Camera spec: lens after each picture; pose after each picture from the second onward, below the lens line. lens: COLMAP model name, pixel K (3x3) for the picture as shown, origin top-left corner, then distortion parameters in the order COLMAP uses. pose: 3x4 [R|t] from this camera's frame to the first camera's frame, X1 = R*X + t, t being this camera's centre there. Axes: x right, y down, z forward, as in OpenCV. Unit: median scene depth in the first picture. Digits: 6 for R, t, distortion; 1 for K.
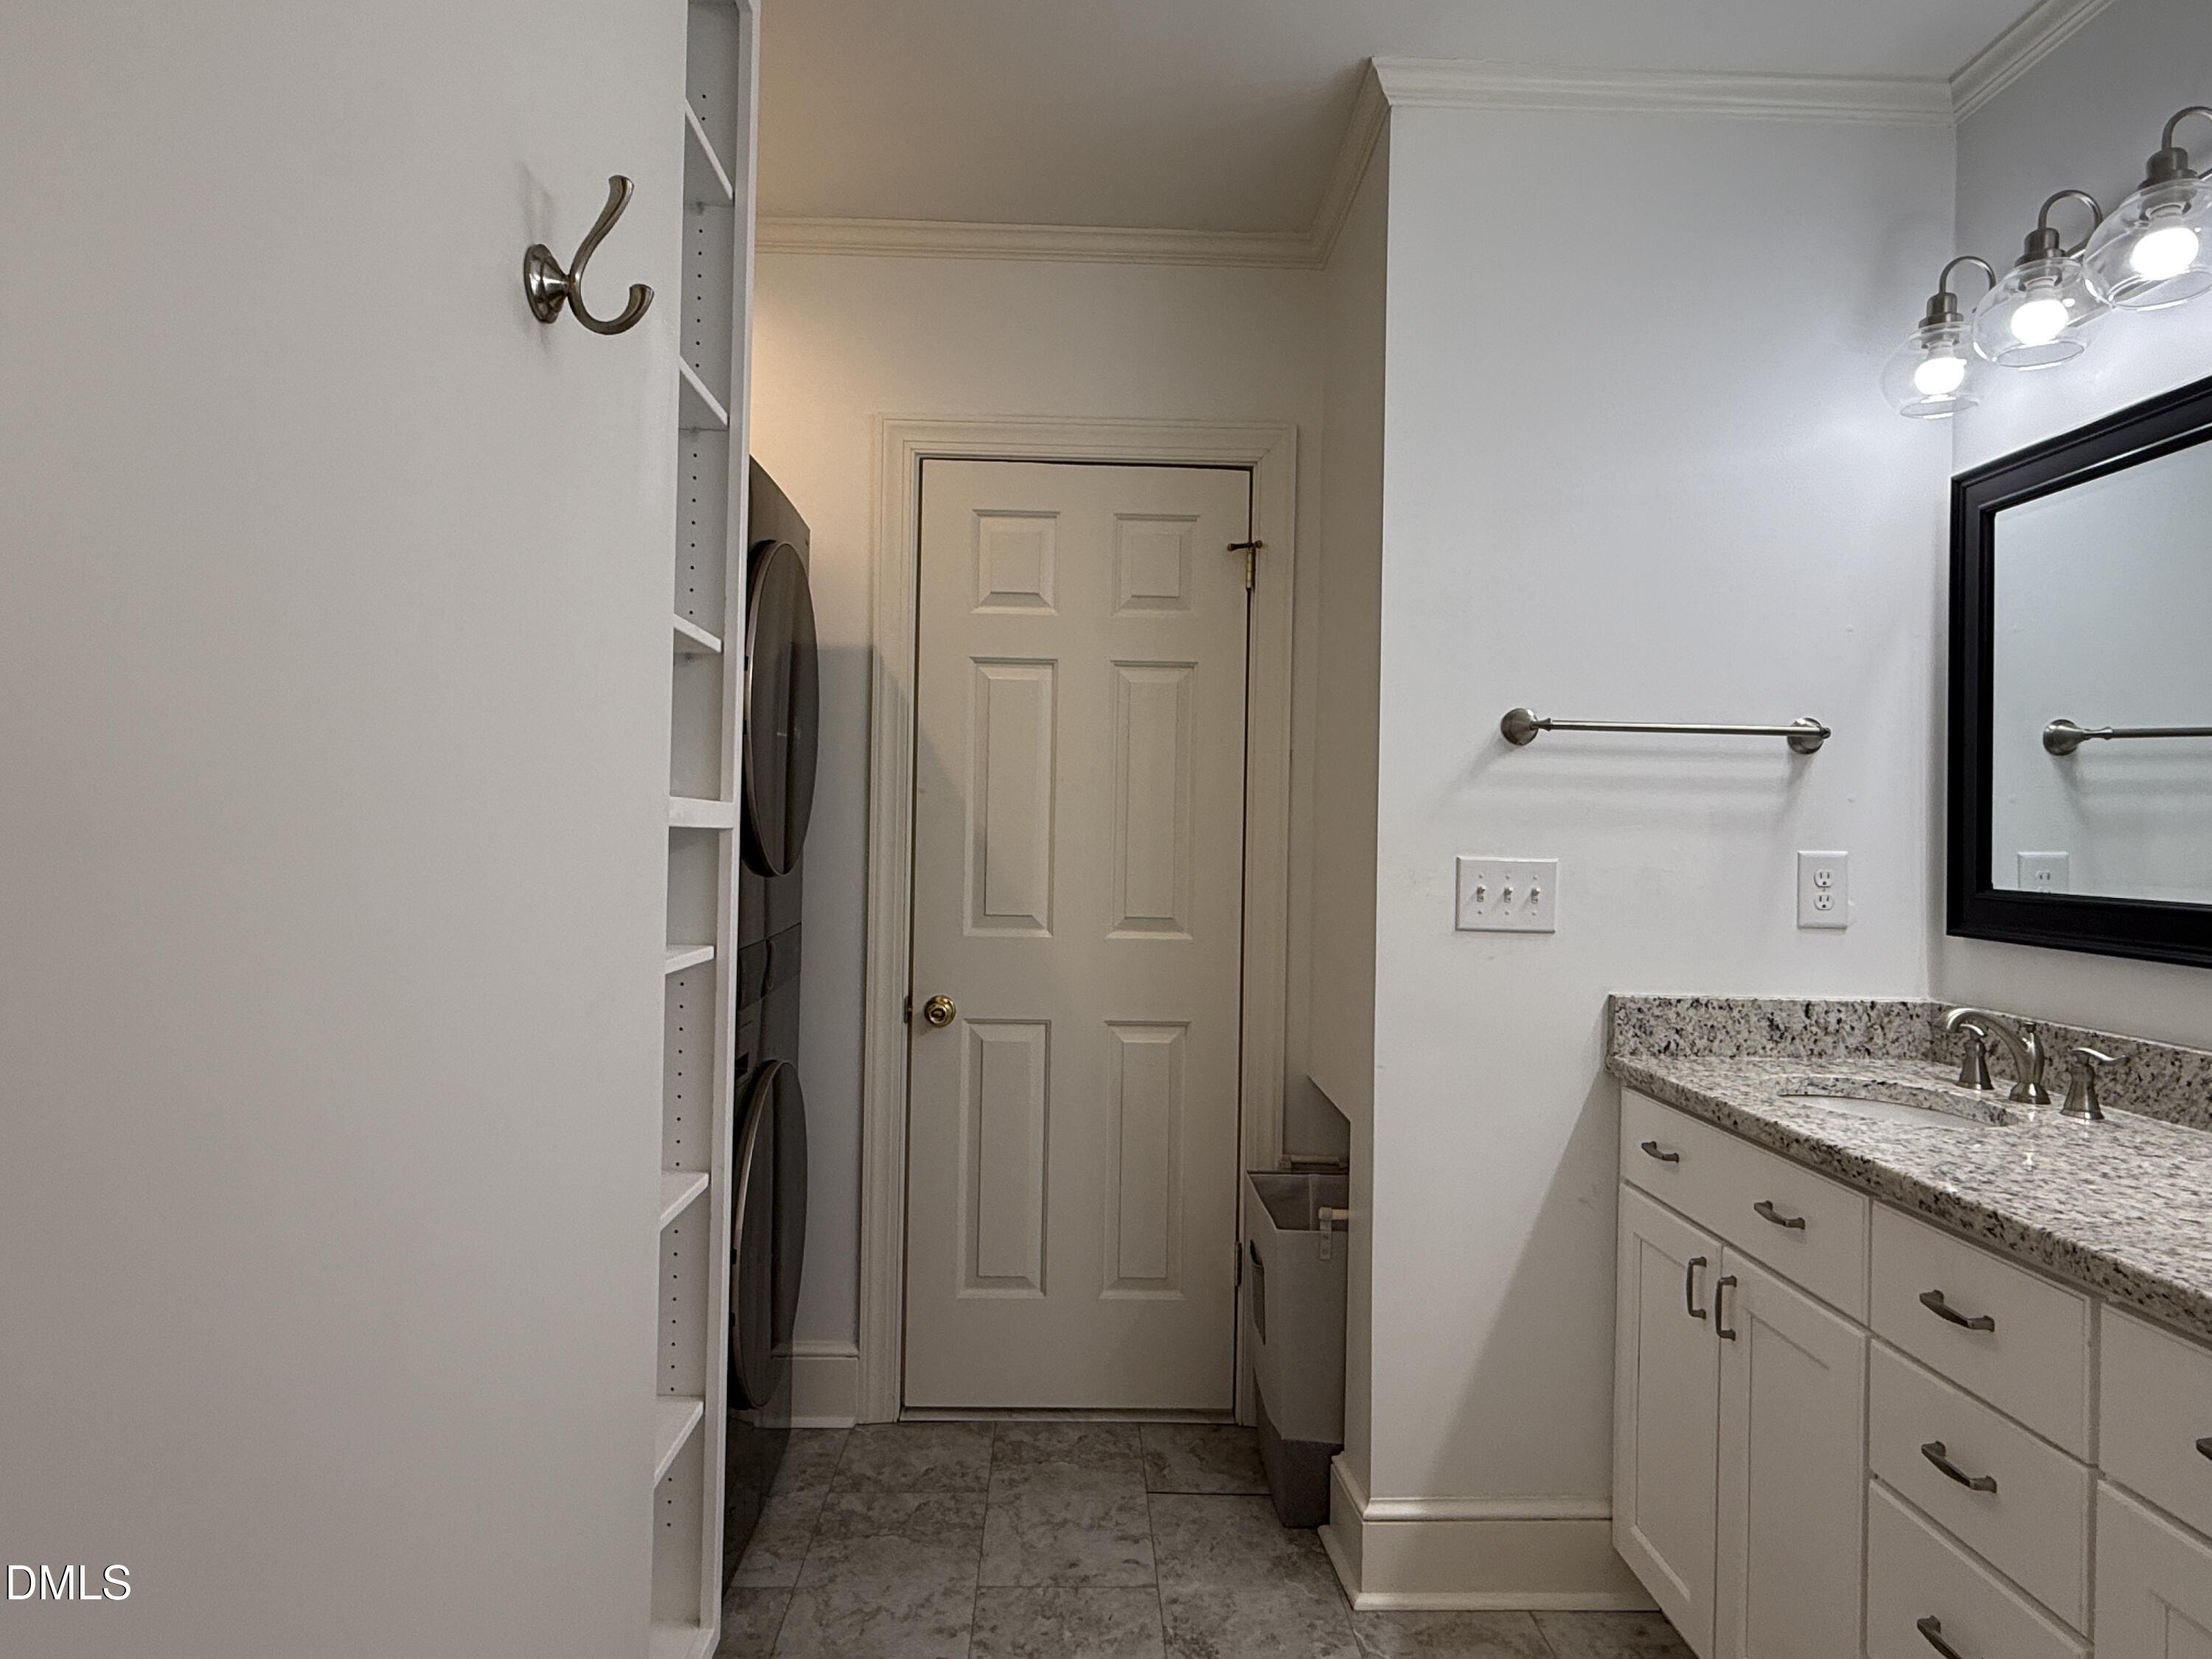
lens RADIAL K [[1293.4, 0, 1106.2], [0, 1293.4, 833.1], [0, 0, 1]] dist [0.003903, -0.002534]
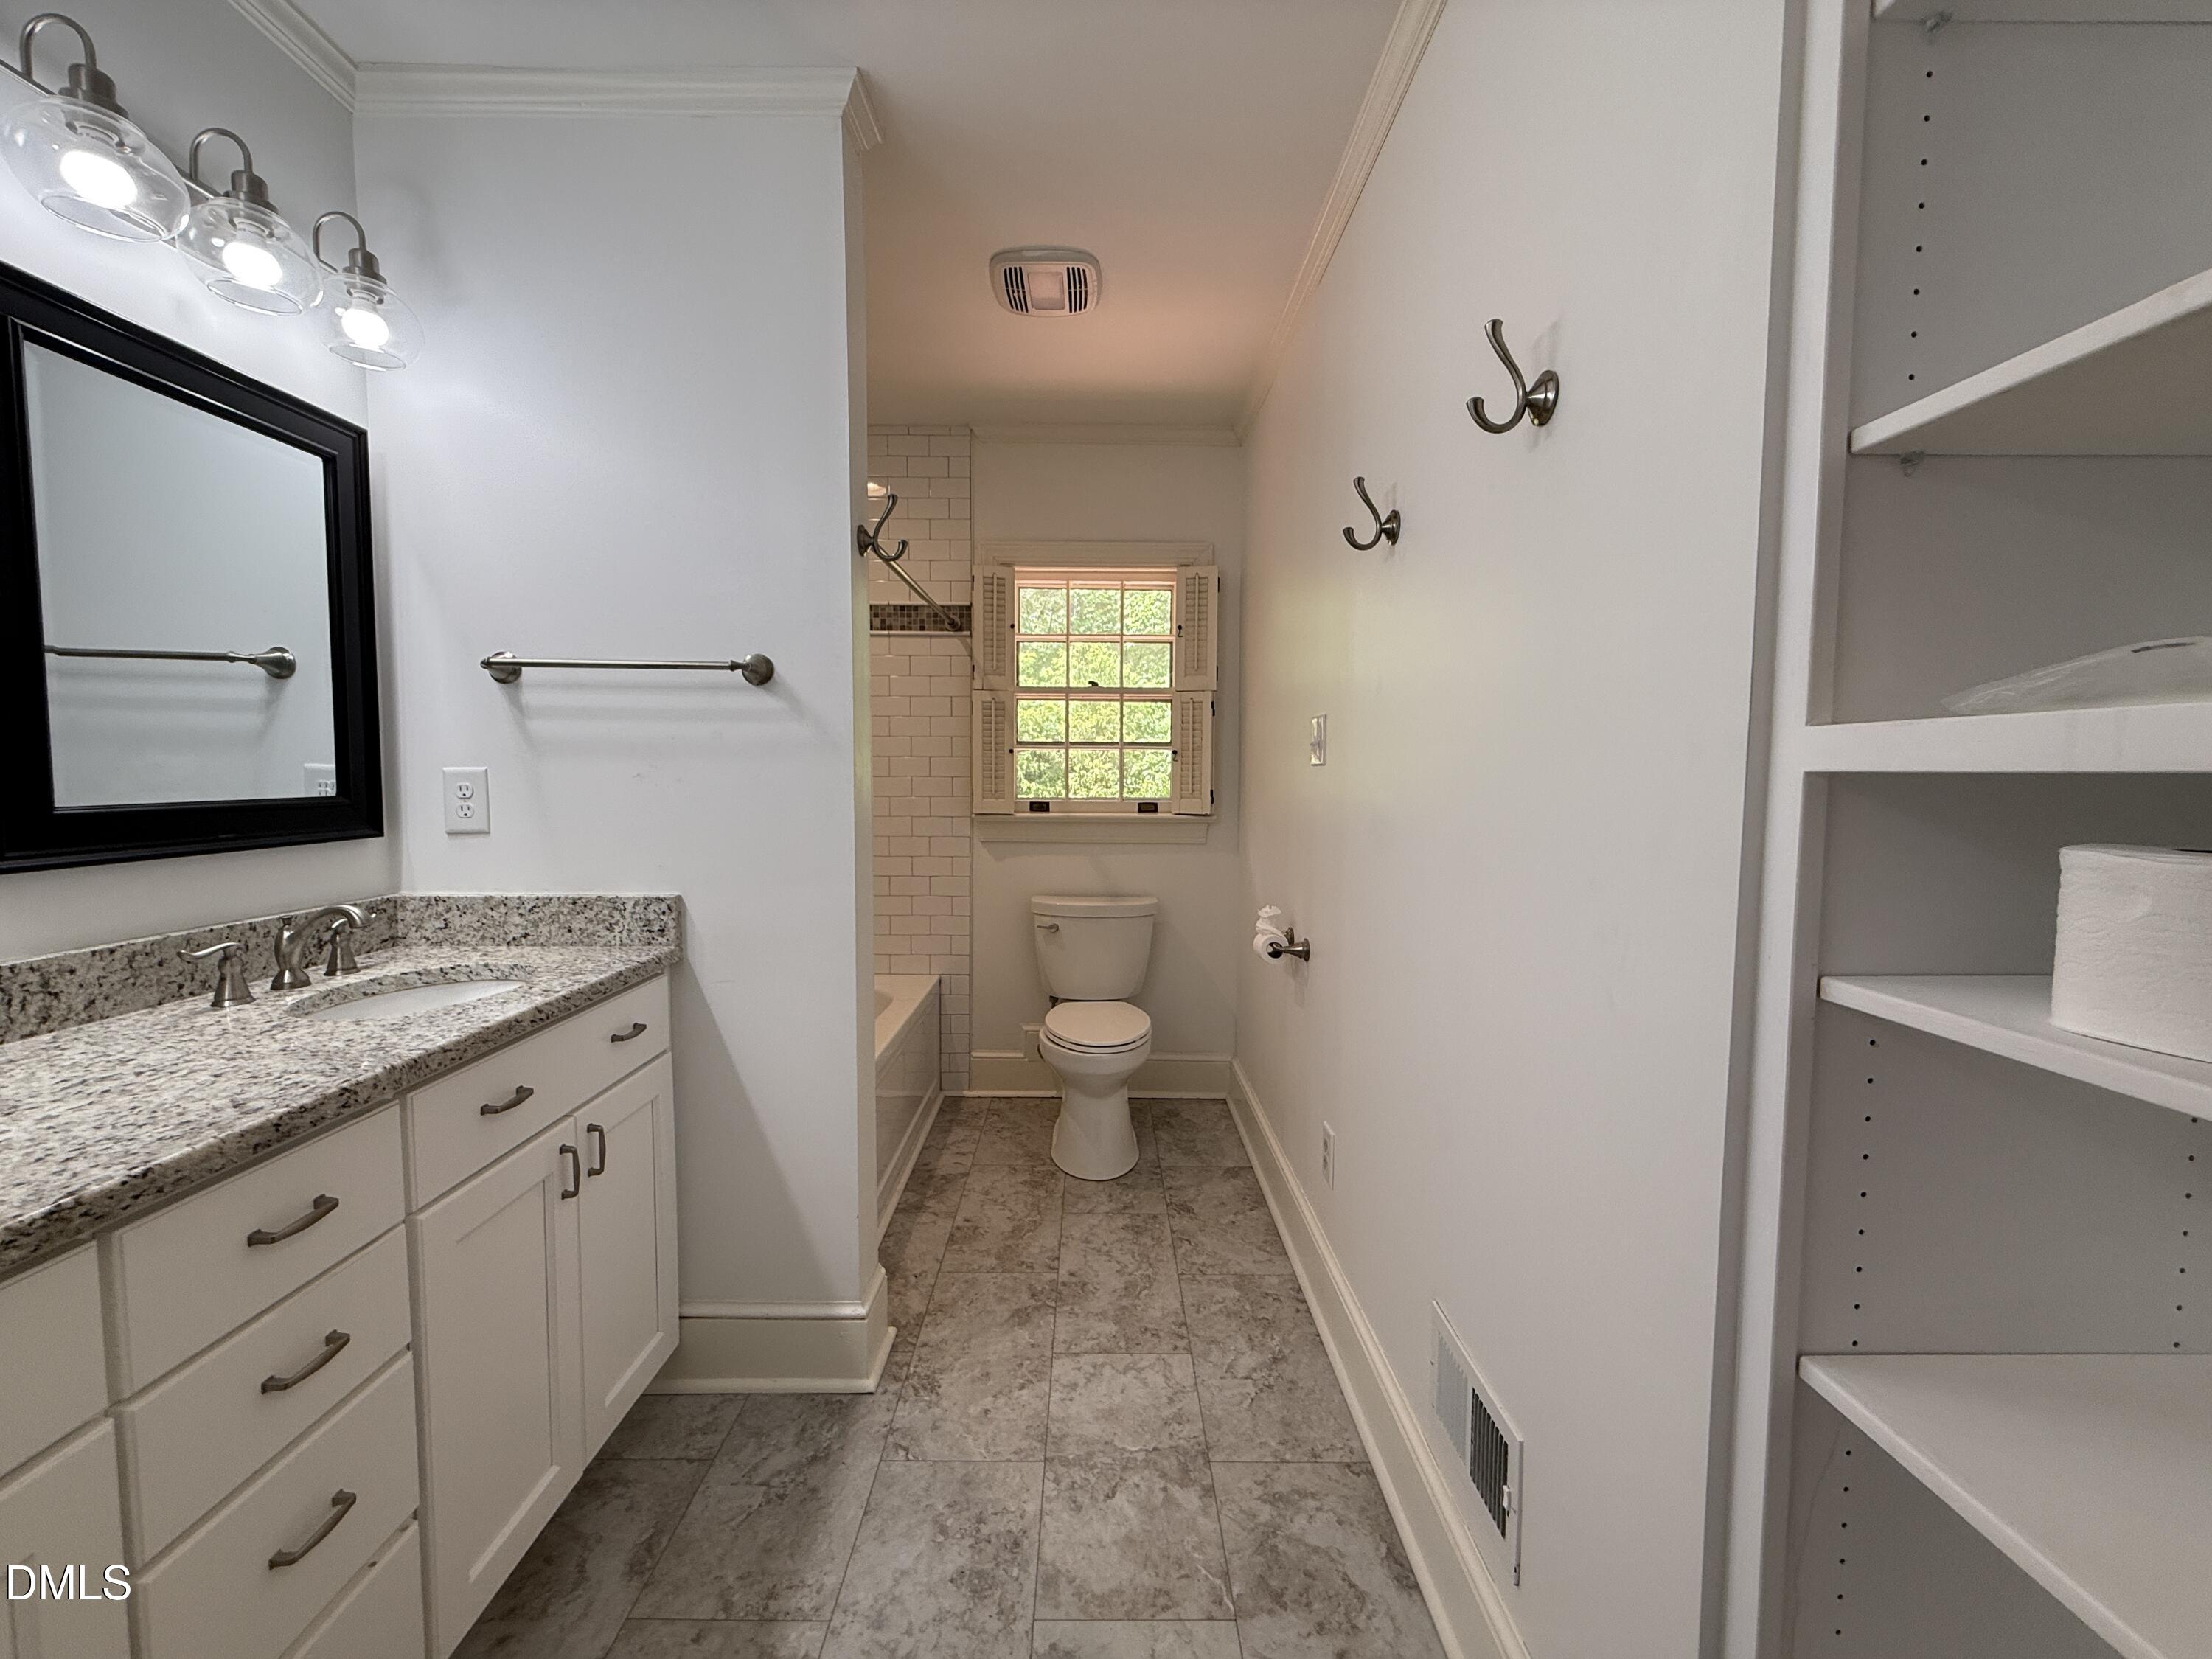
lens RADIAL K [[881.0, 0, 1096.6], [0, 881.0, 832.7], [0, 0, 1]] dist [0.000680, 0.000182]
pose [[-0.999286, -0.026910, 0.026532, 0.013659], [-0.025123, 0.997536, 0.065510, 0.004131], [-0.028230, 0.064797, -0.997499, 1.003003]]
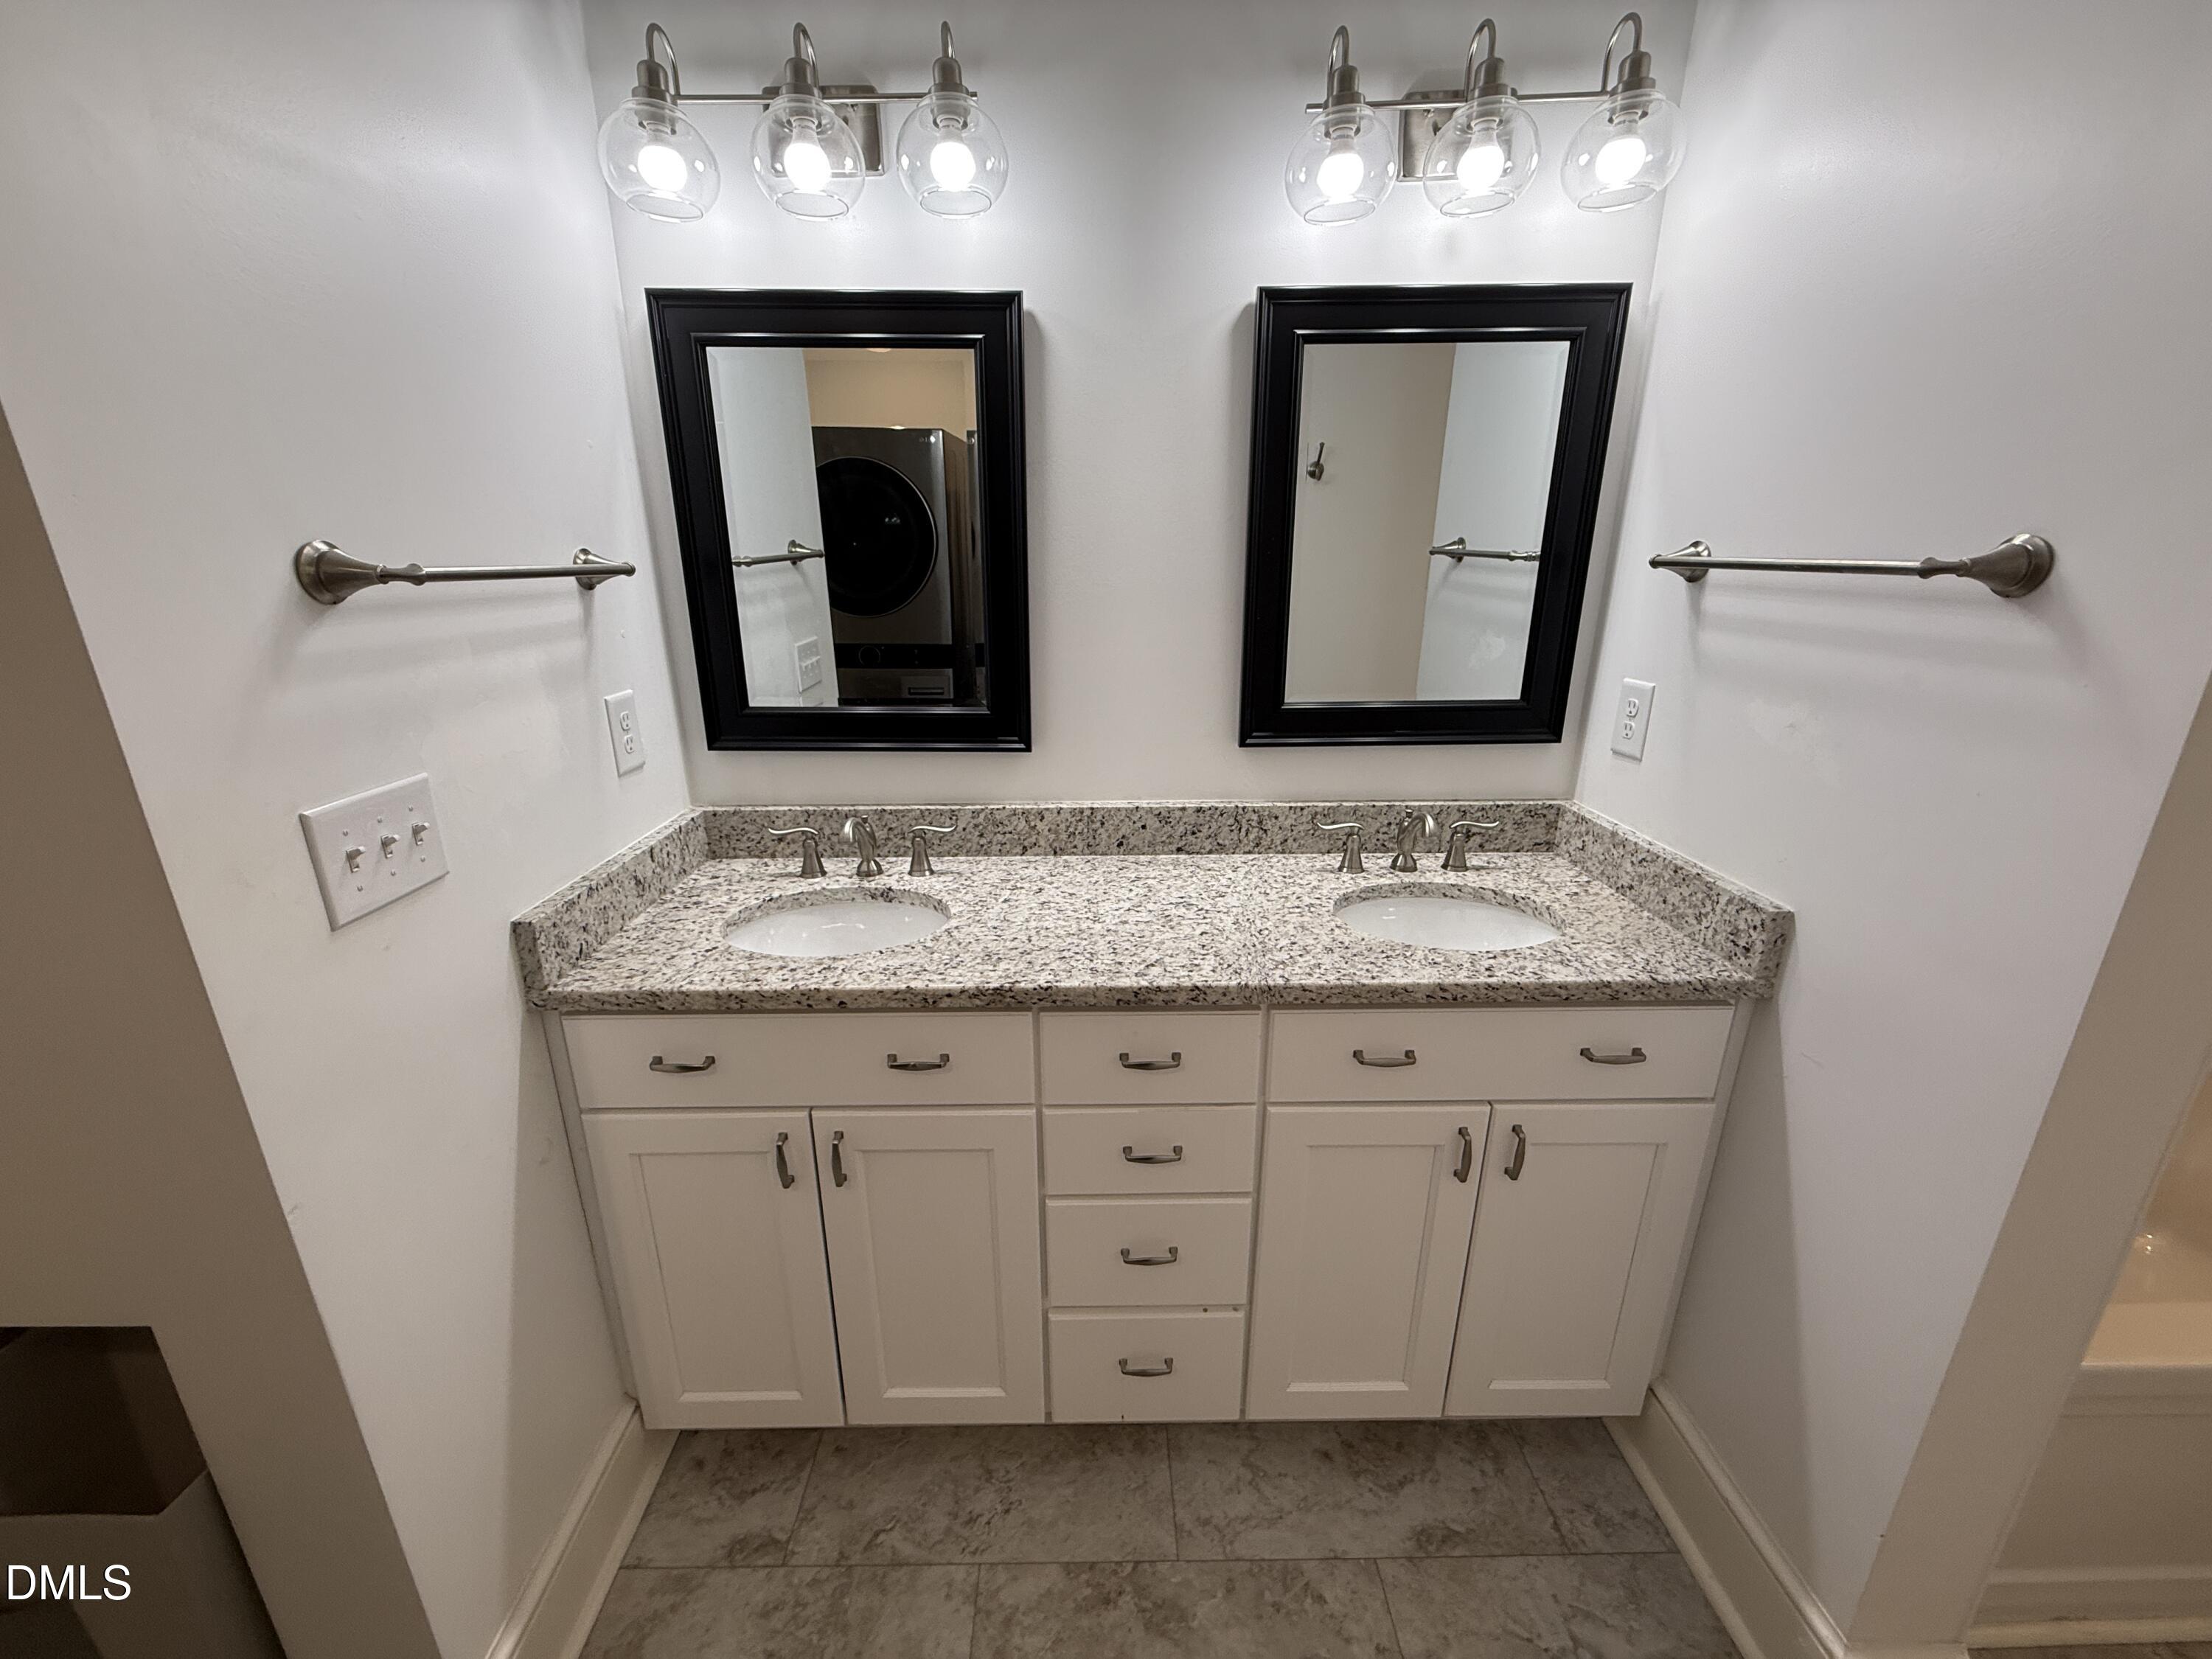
lens RADIAL K [[881.0, 0, 1091.3], [0, 881.0, 831.3], [0, 0, 1]] dist [0.000680, 0.000182]
pose [[0.021131, -0.319185, 0.947457, -0.093920], [0.002001, 0.947680, 0.319215, -0.097727], [-0.999775, -0.004849, 0.020664, 0.635926]]
